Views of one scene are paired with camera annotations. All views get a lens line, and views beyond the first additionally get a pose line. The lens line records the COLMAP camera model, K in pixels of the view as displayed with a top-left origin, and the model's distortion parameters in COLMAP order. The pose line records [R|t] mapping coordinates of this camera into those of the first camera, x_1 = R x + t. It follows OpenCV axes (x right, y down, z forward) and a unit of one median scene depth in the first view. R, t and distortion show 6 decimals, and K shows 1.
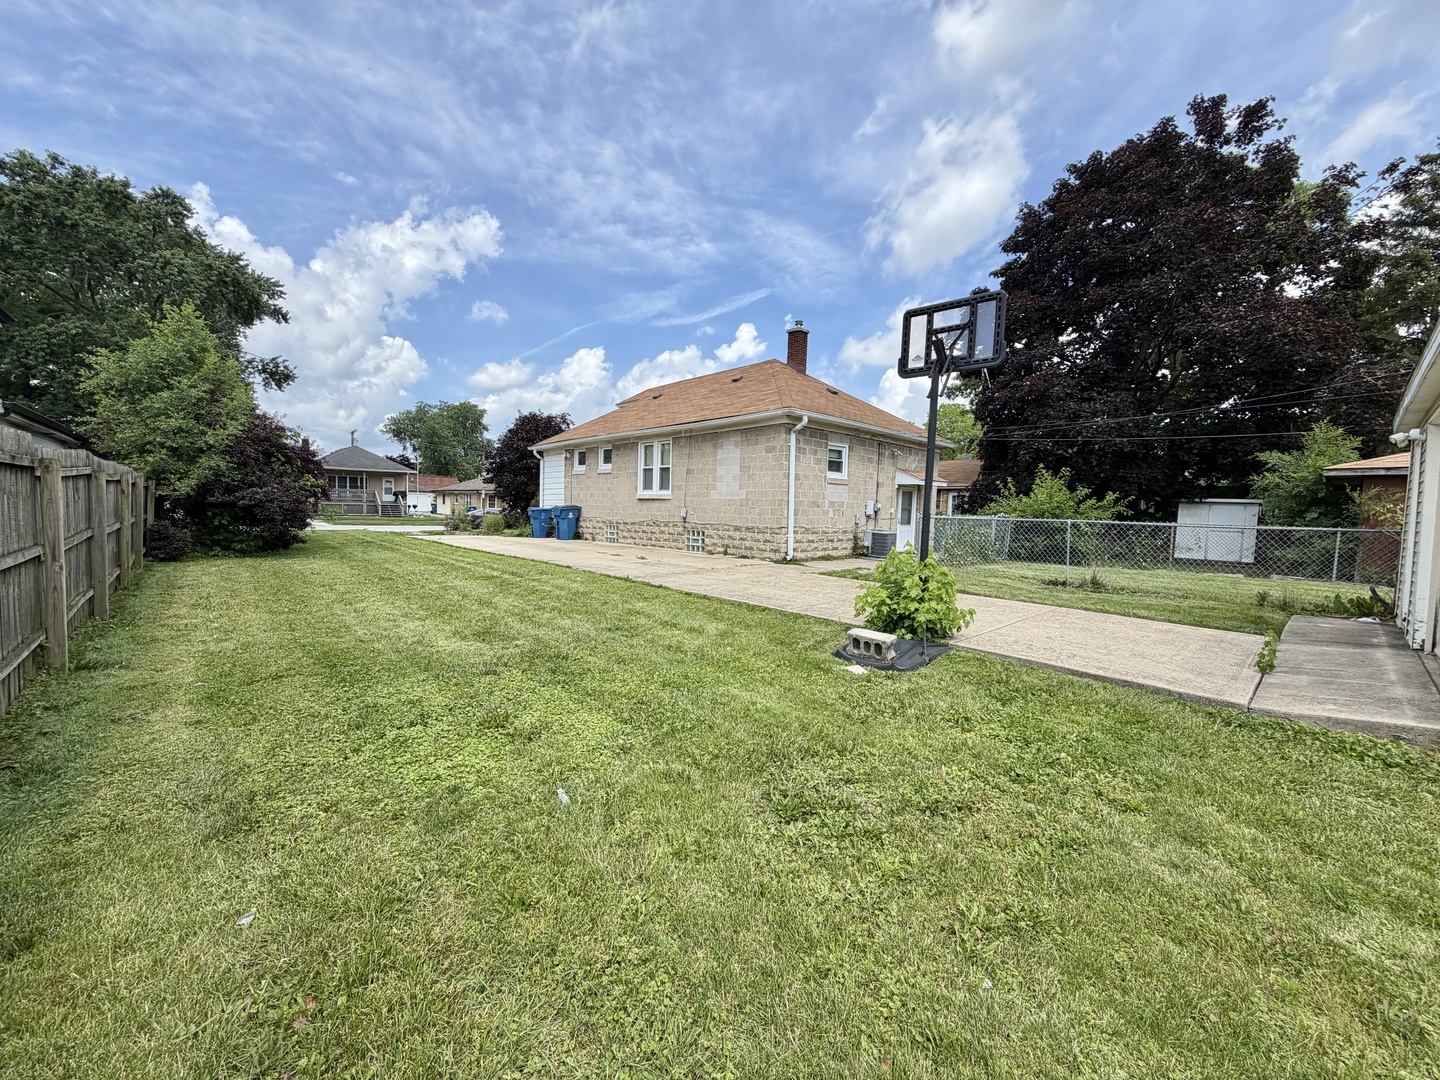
lens RADIAL K [[569.8, 0, 714.4], [0, 569.8, 537.1], [0, 0, 1]] dist [0.000593, -0.000335]
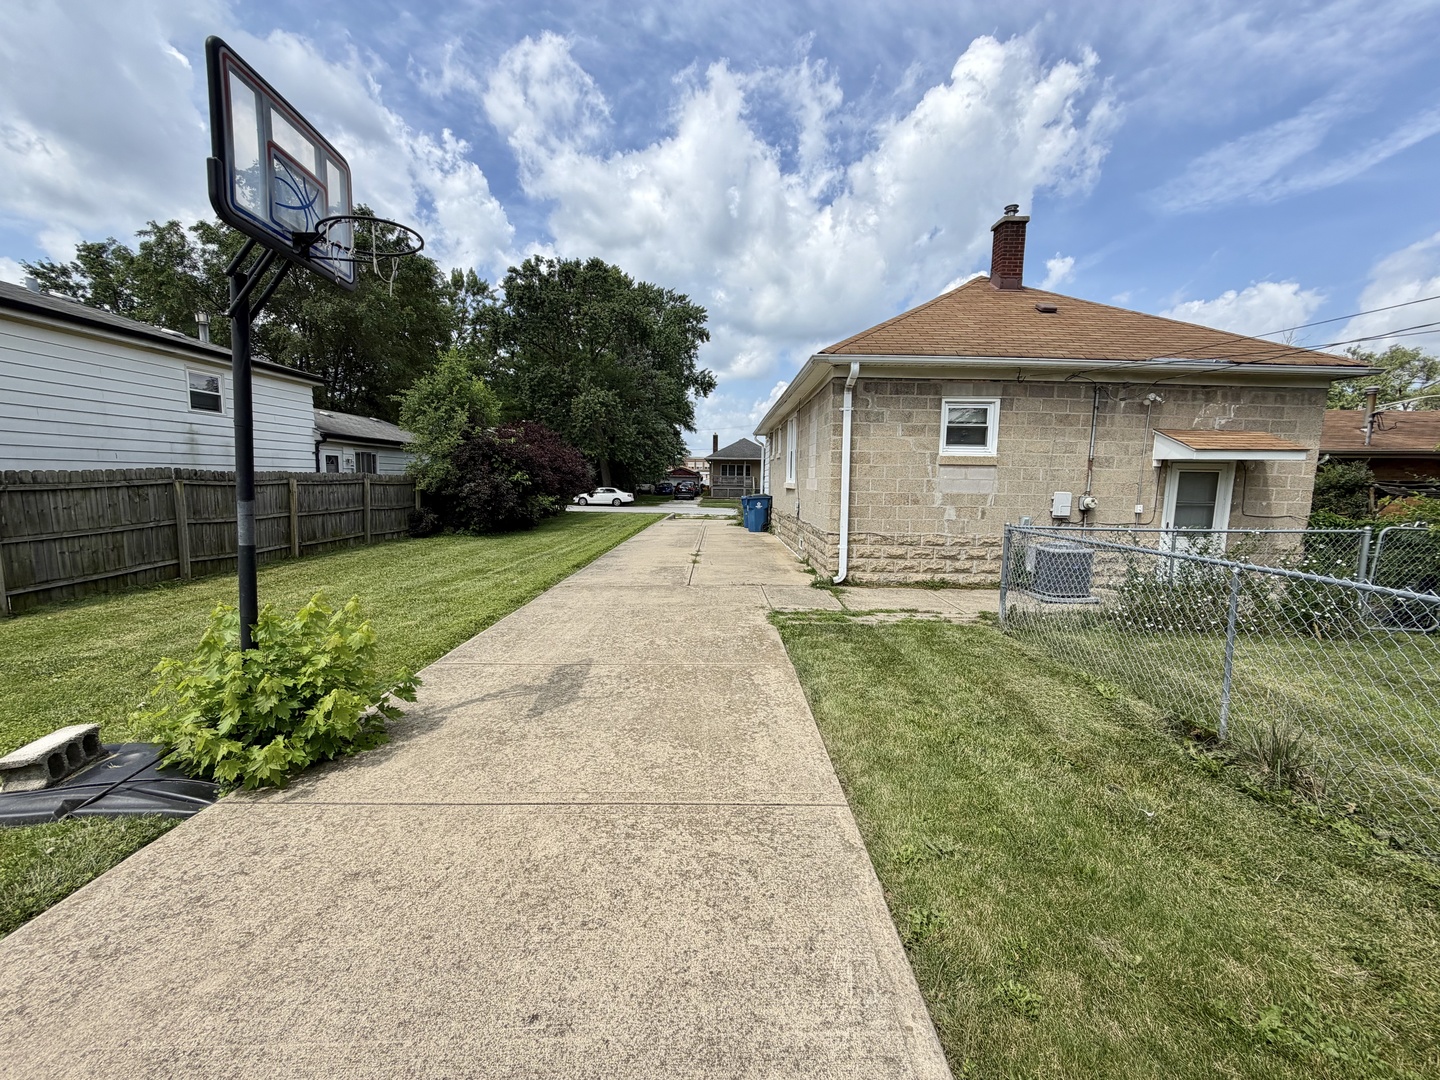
lens RADIAL K [[570.3, 0, 715.0], [0, 570.3, 542.2], [0, 0, 1]] dist [0.000959, 0.000091]
pose [[0.737665, 0.060190, -0.672479, 0.378297], [-0.032811, 0.998037, 0.053337, -0.030726], [0.674369, -0.017280, 0.738192, 0.324004]]
